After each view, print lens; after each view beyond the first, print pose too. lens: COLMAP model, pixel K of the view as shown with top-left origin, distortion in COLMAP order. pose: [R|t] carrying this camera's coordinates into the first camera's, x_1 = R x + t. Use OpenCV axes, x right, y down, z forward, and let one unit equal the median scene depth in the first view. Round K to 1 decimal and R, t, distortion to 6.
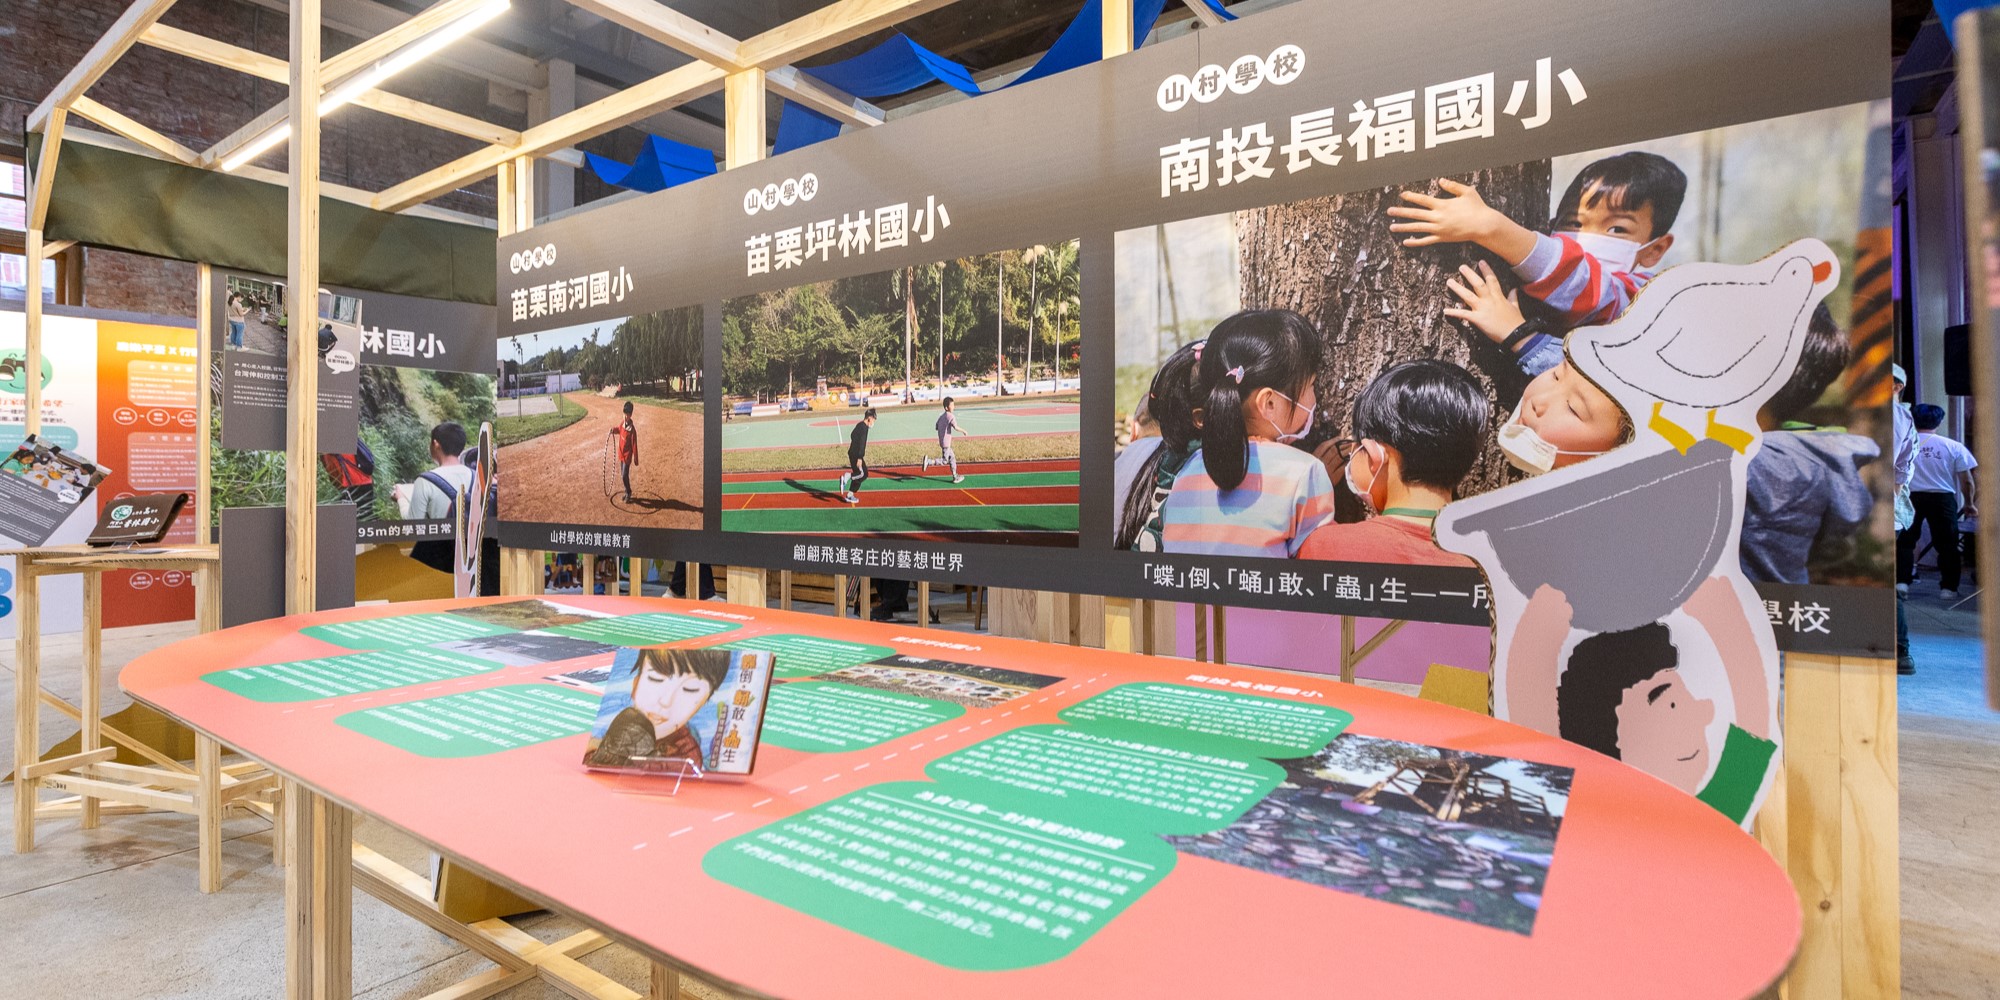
lens RADIAL K [[958.0, 0, 996.0], [0, 958.0, 456.9], [0, 0, 1]] dist [-0.006430, -0.000254]
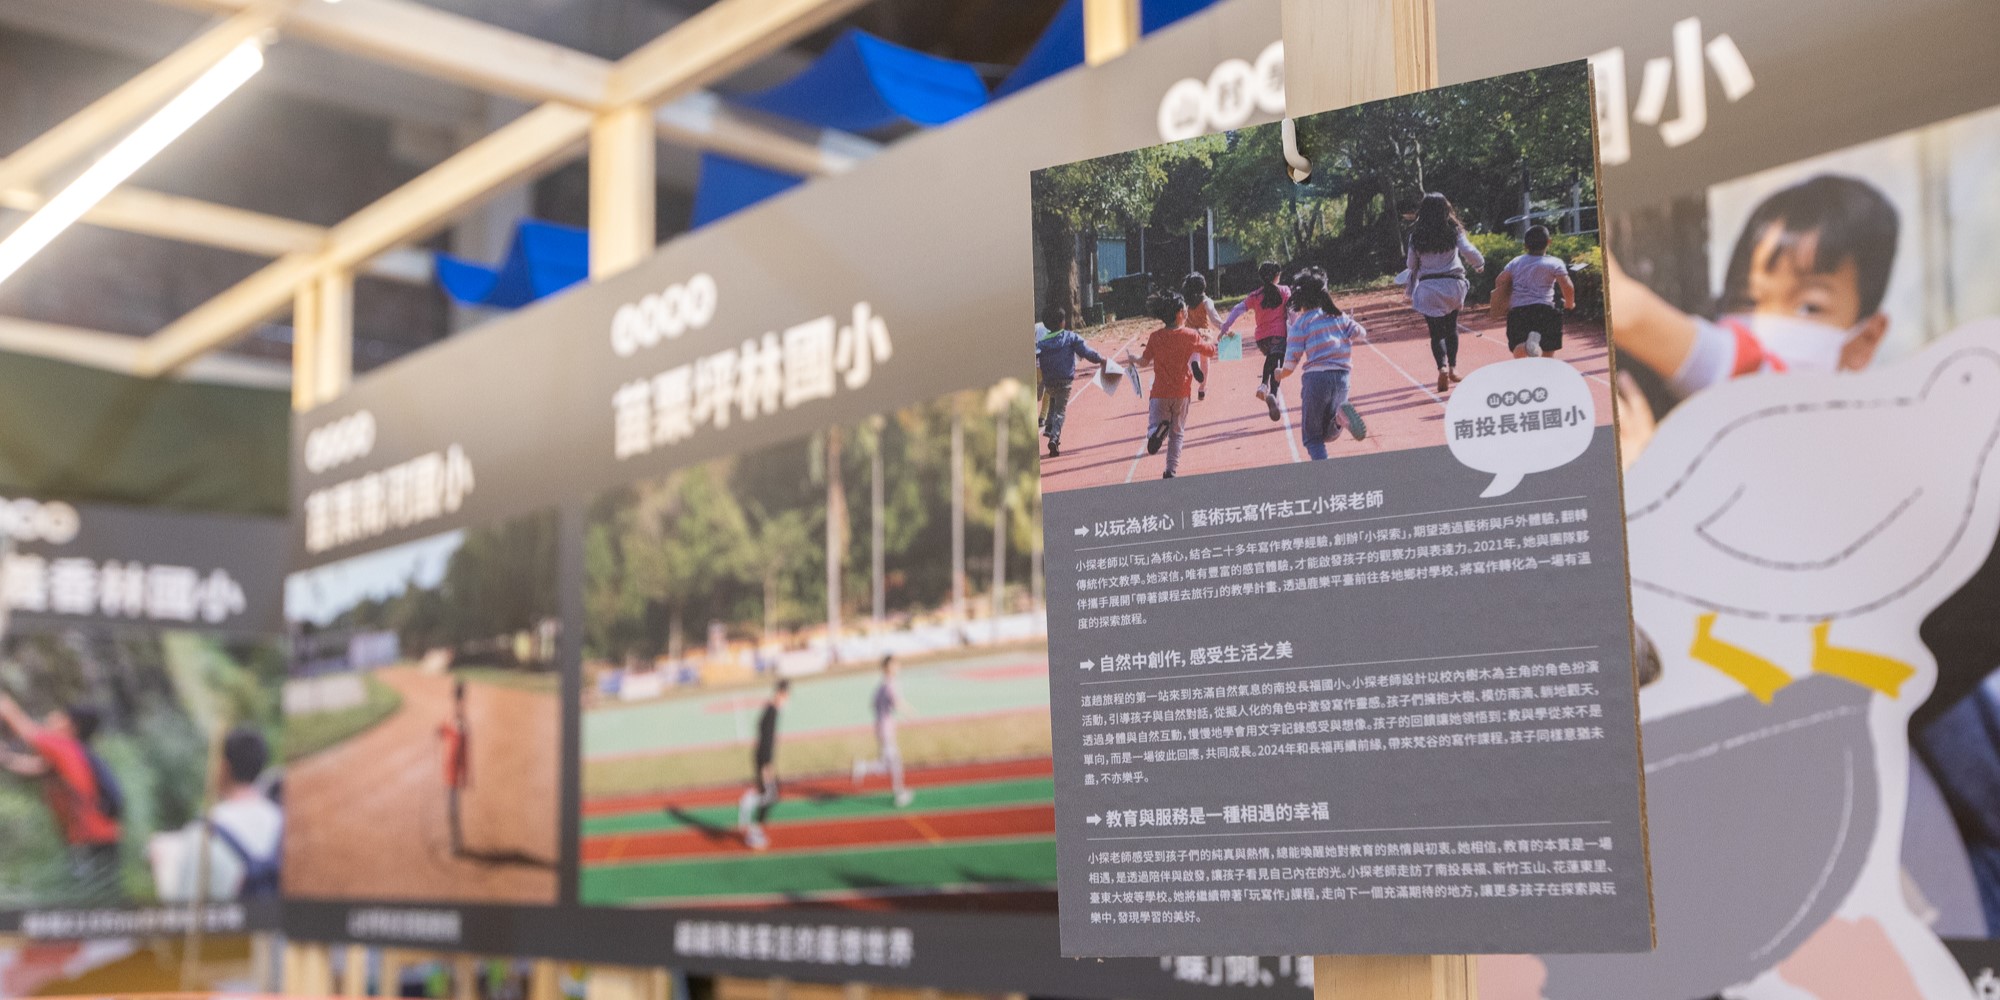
lens RADIAL K [[2163.6, 0, 1000.1], [0, 2163.6, 504.3], [0, 0, 1]] dist [-0.049760, 0.000000]
pose [[0.964947, -0.054288, -0.256768, 0.302613], [0.019458, 0.990478, -0.136289, 0.023301], [0.261722, 0.126515, 0.956815, -0.190503]]
